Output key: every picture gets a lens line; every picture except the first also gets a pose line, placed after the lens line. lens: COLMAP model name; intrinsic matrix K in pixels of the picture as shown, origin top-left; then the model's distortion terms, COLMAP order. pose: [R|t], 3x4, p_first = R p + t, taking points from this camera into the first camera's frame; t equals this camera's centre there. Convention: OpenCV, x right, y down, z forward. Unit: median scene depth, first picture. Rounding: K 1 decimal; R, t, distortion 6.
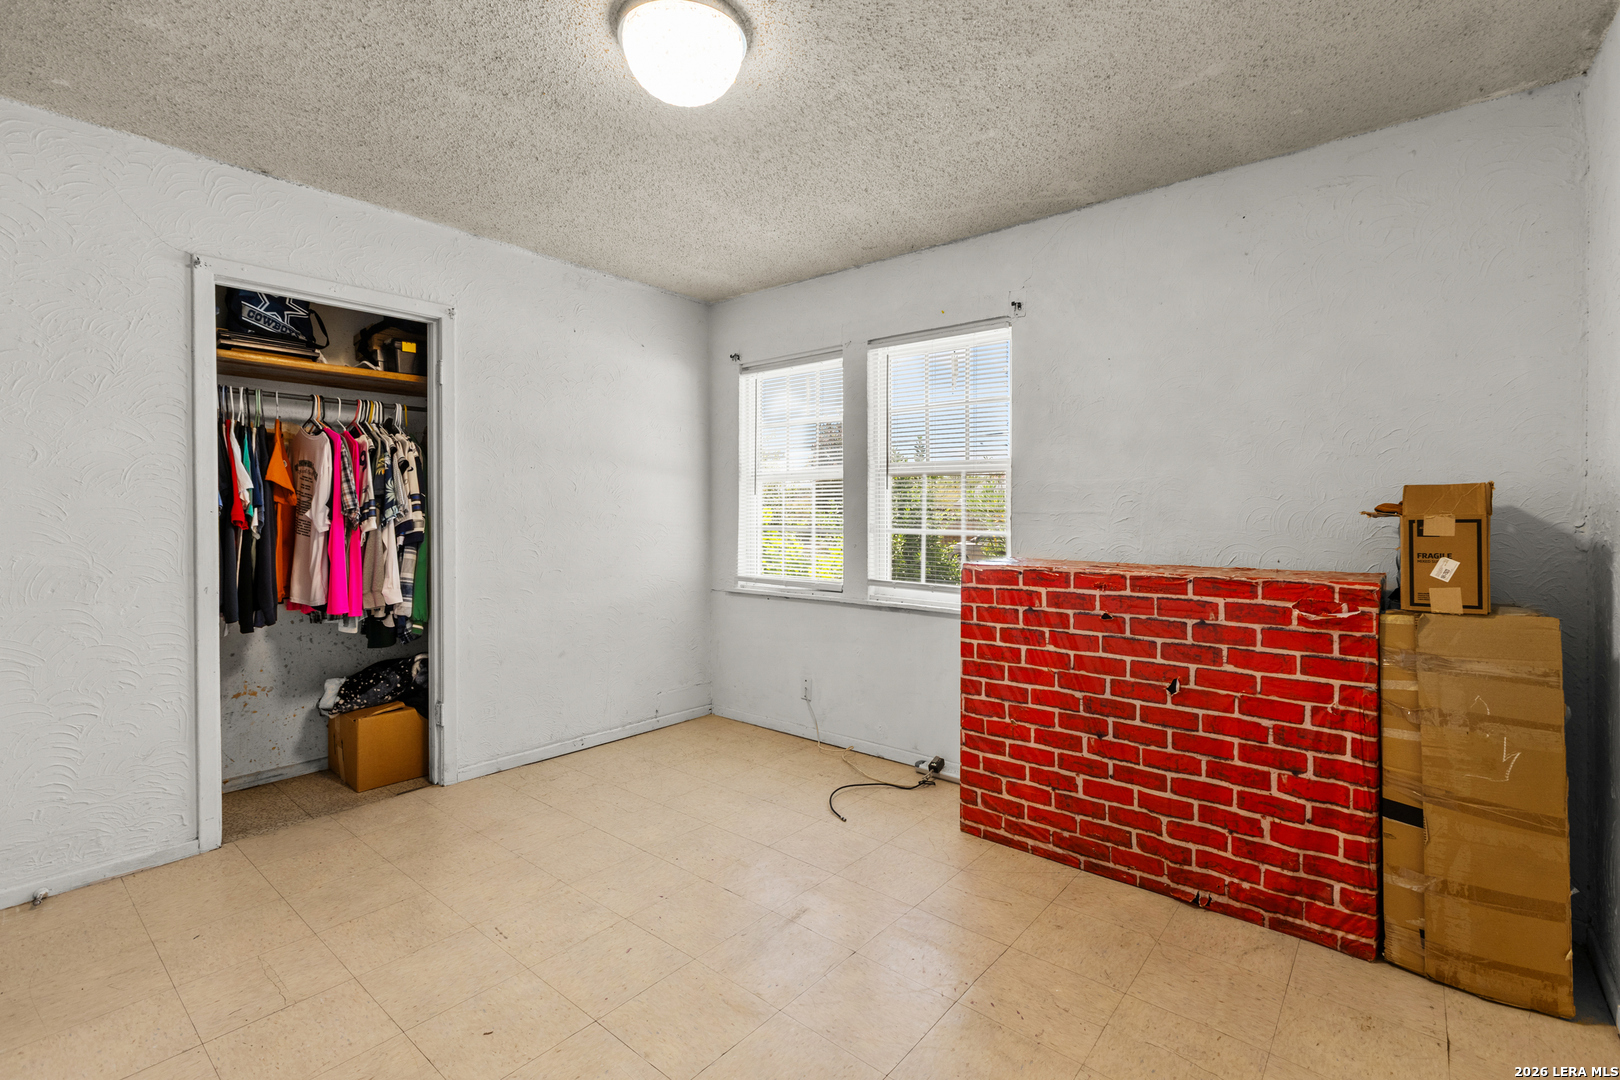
lens RADIAL K [[727.7, 0, 803.2], [0, 727.7, 526.7], [0, 0, 1]] dist [0.001977, 0.001155]
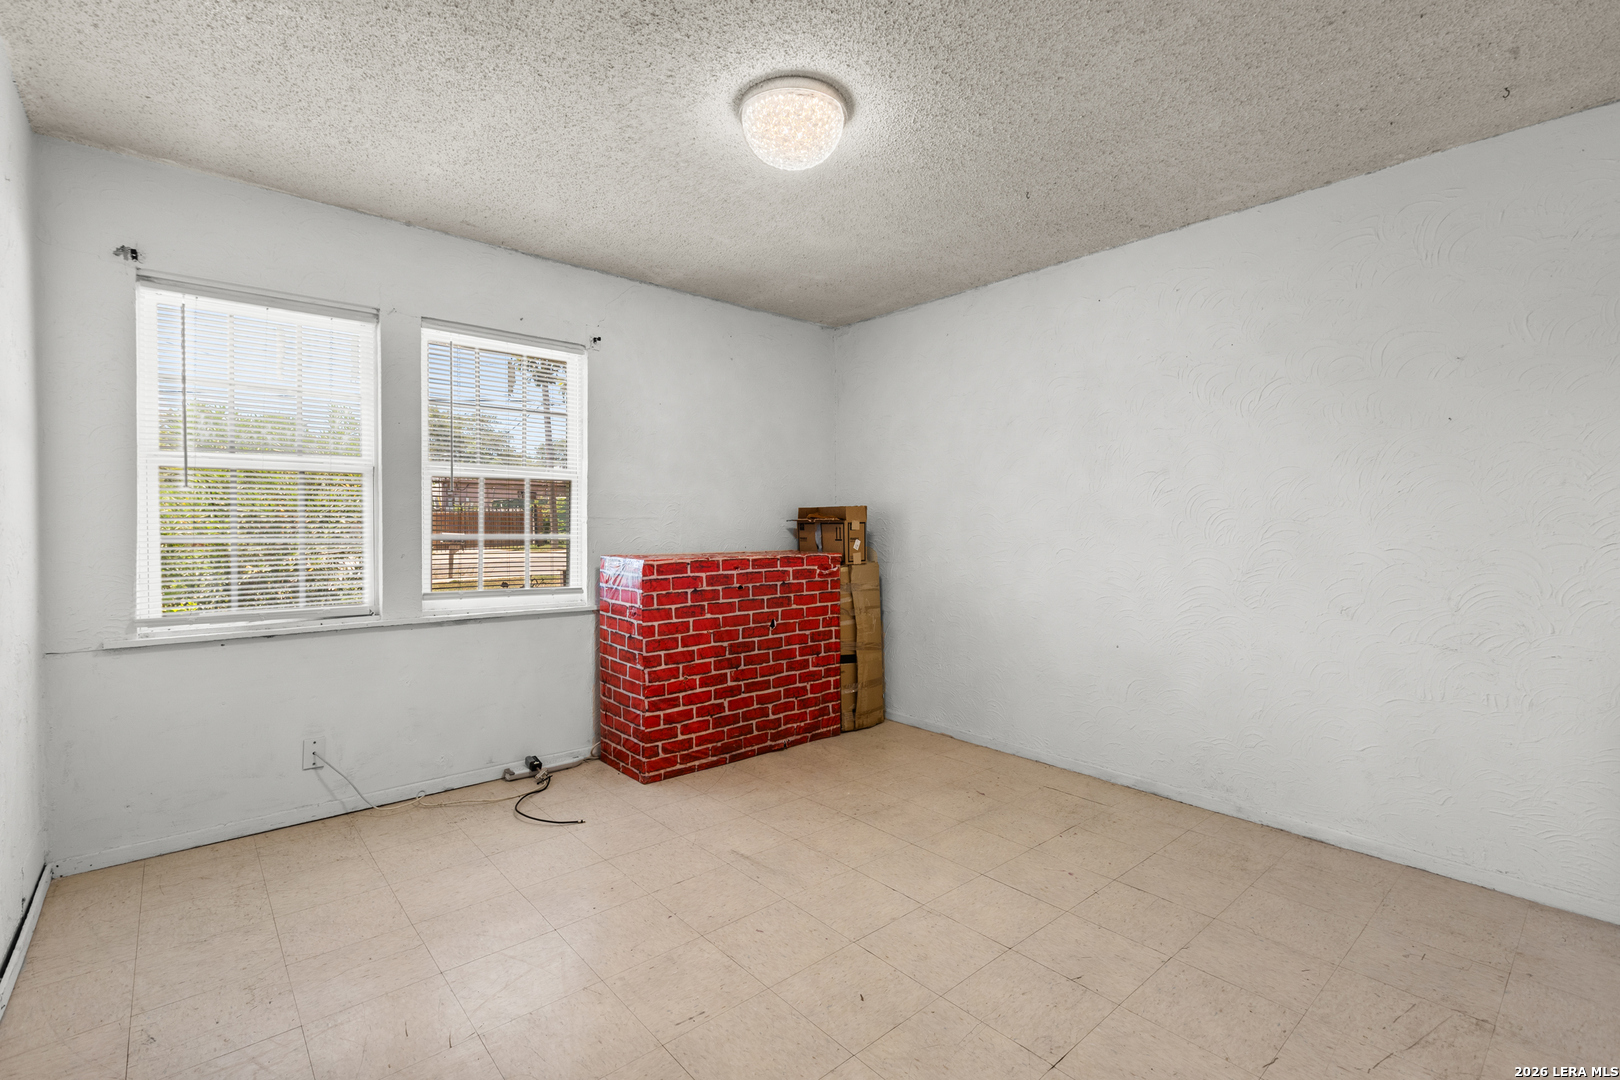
lens RADIAL K [[727.7, 0, 803.9], [0, 727.7, 533.4], [0, 0, 1]] dist [0.001977, 0.001155]
pose [[0.154101, -0.018613, 0.987880, -1.020155], [0.012380, 0.999780, 0.016906, -0.011986], [-0.987978, 0.009625, 0.154298, 0.617973]]
